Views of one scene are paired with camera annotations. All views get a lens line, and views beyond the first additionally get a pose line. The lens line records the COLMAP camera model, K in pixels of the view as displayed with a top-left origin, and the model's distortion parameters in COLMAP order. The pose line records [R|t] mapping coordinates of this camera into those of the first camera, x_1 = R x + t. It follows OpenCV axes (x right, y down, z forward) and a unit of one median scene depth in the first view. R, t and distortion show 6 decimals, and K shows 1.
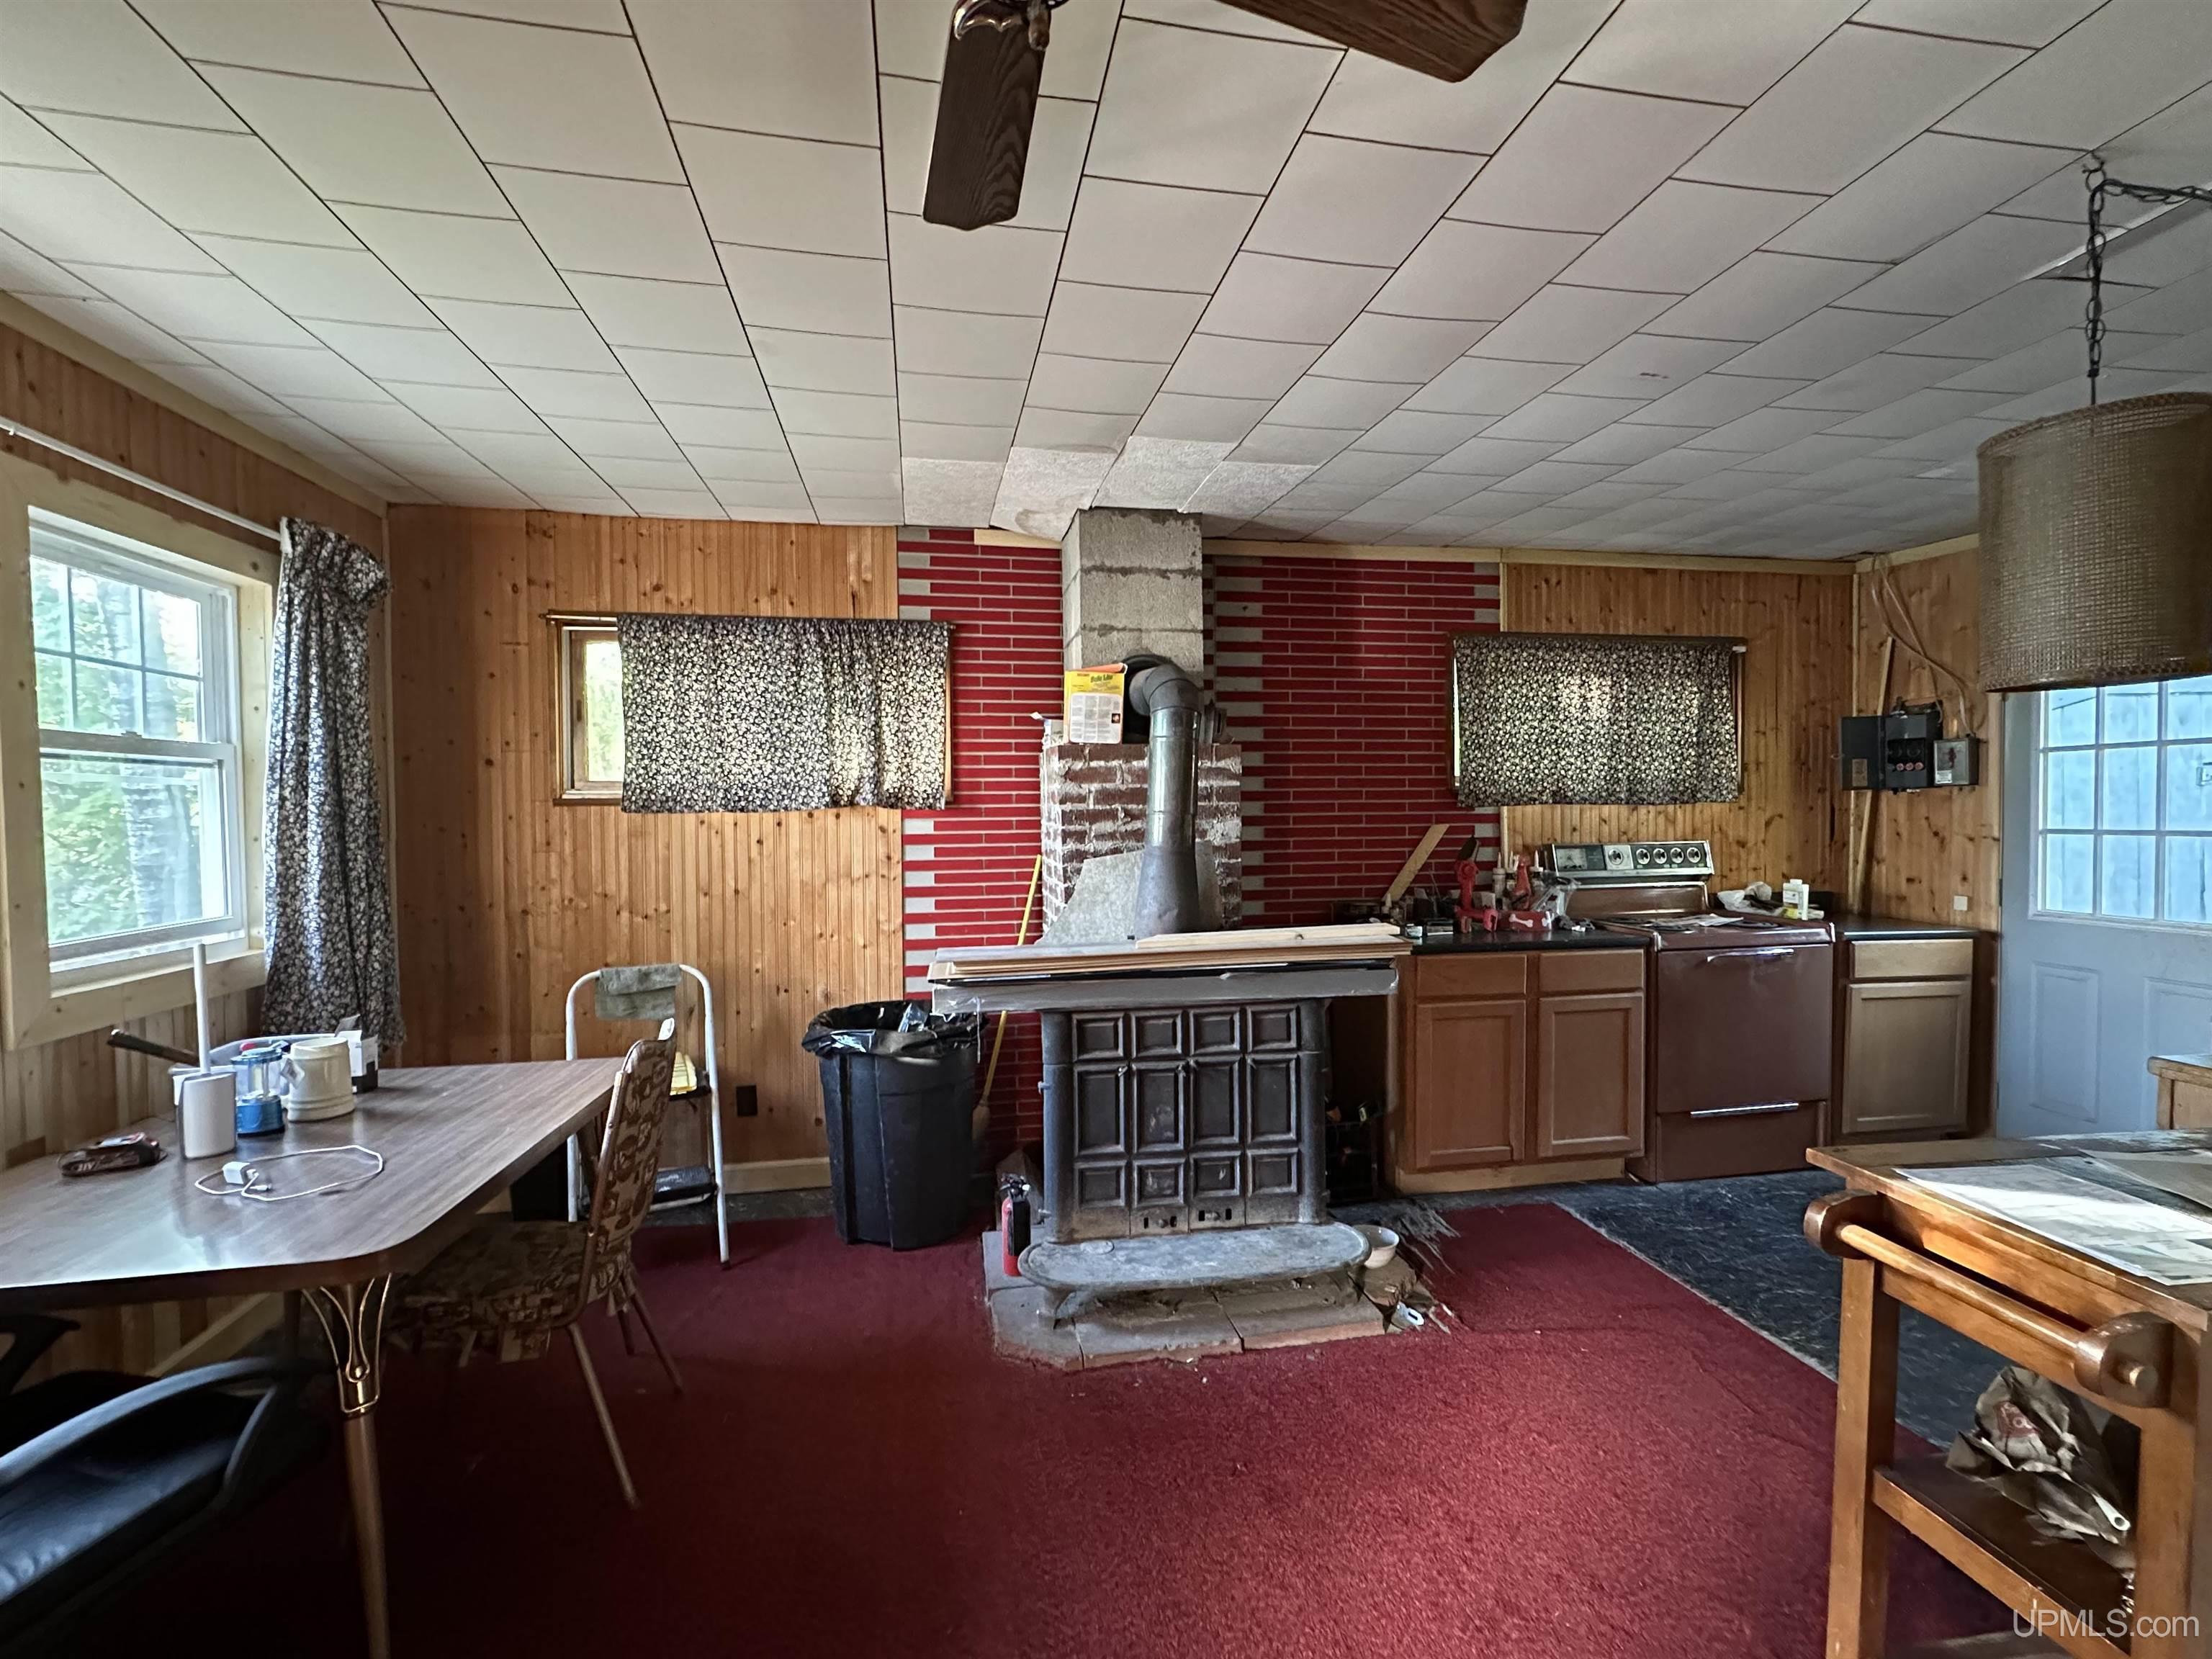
lens RADIAL K [[970.5, 0, 1102.6], [0, 970.5, 837.0], [0, 0, 1]] dist [-0.001802, 0.000569]
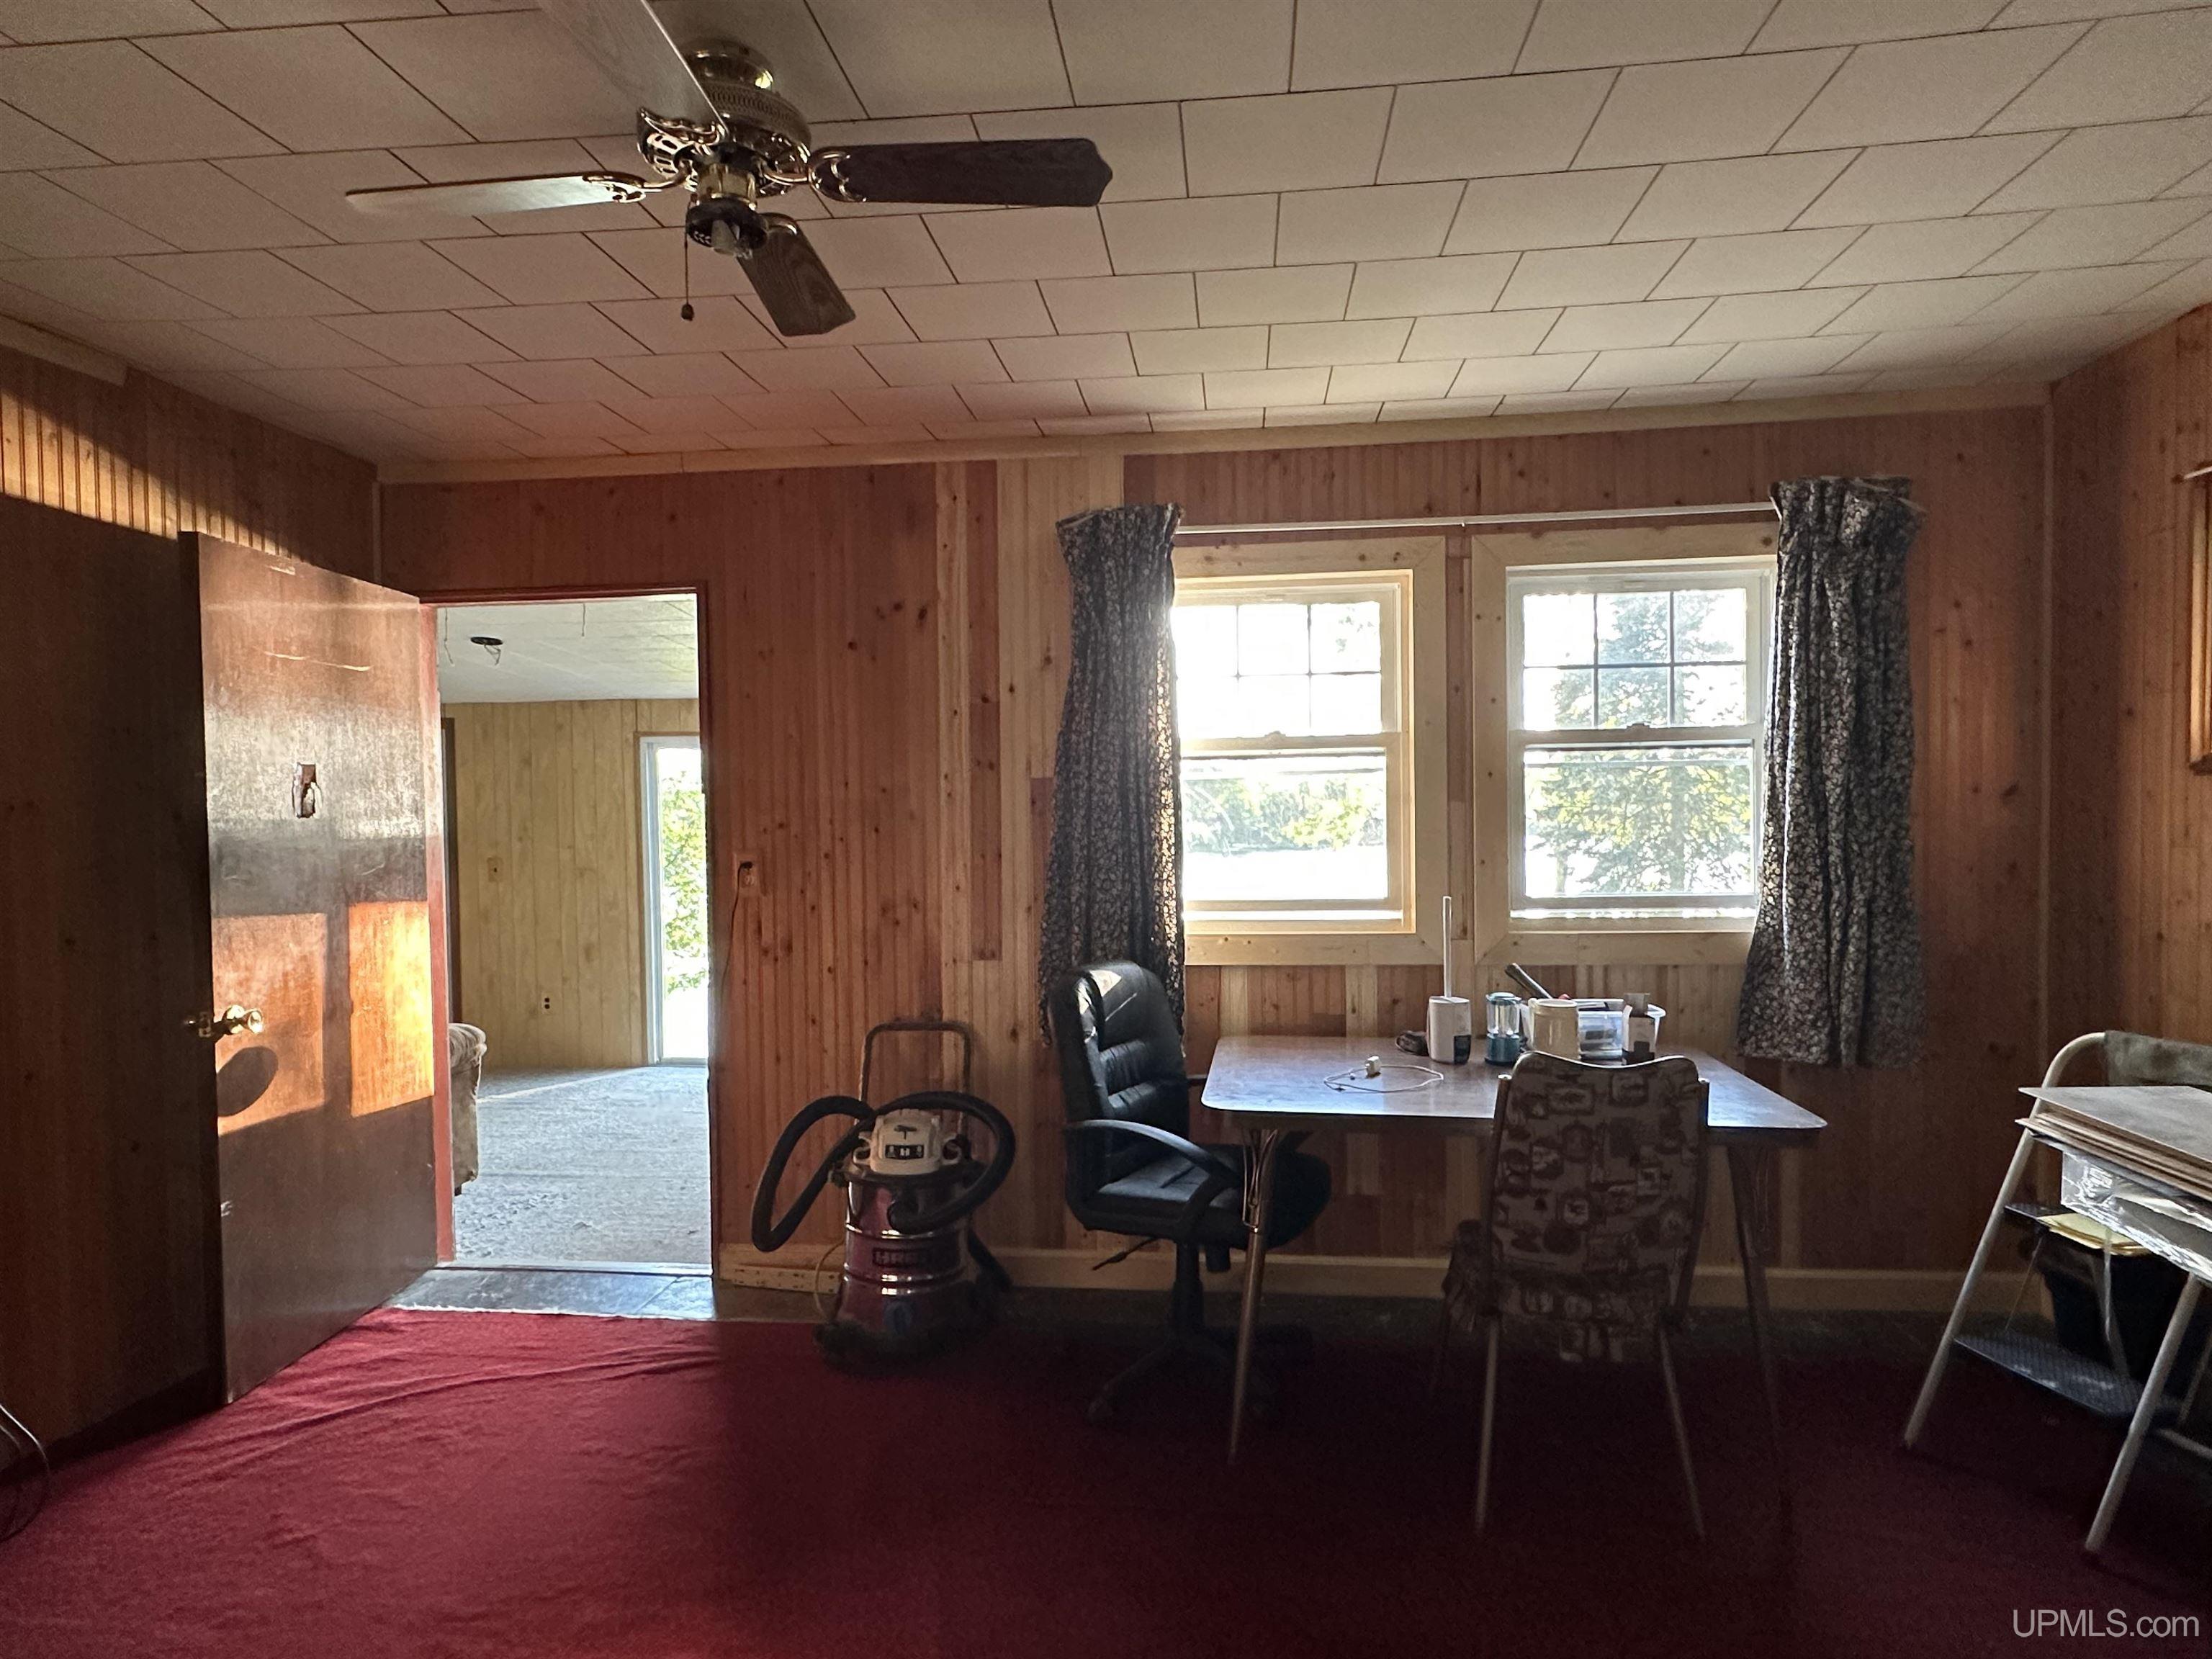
lens RADIAL K [[1275.5, 0, 1109.4], [0, 1275.5, 846.0], [0, 0, 1]] dist [0.006974, 0.000383]
pose [[-0.271109, 0.040492, -0.961697, 0.407872], [-0.010554, 0.998930, 0.045034, -0.014697], [0.962491, 0.022359, -0.270392, 0.509873]]
